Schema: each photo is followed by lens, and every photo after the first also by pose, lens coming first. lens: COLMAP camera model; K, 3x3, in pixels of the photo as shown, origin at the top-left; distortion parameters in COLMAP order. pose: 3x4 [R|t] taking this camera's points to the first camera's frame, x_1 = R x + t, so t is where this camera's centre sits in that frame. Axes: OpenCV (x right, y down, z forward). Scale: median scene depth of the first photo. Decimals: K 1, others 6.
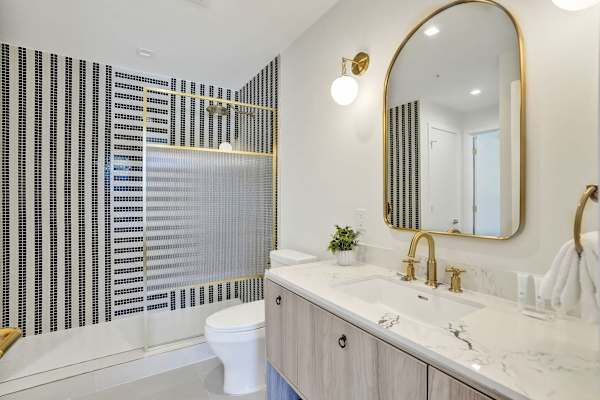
lens RADIAL K [[283.9, 0, 298.8], [0, 283.9, 201.4], [0, 0, 1]] dist [-0.046199, 0.014643]
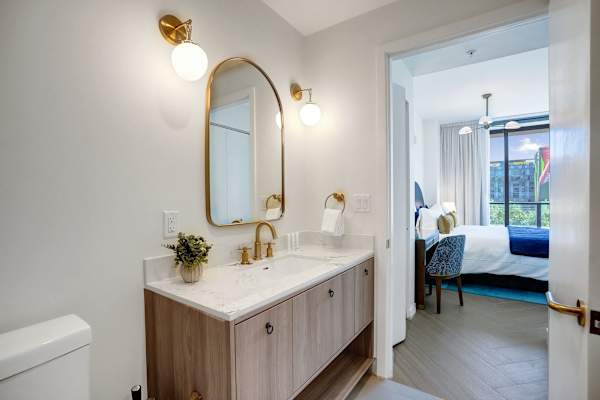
lens RADIAL K [[283.9, 0, 290.9], [0, 283.9, 195.1], [0, 0, 1]] dist [-0.046199, 0.014643]
pose [[-0.377659, 0.001639, 0.925943, -0.328376], [-0.002056, 0.999994, -0.002609, -0.009490], [-0.925943, -0.002889, -0.377653, 0.488460]]
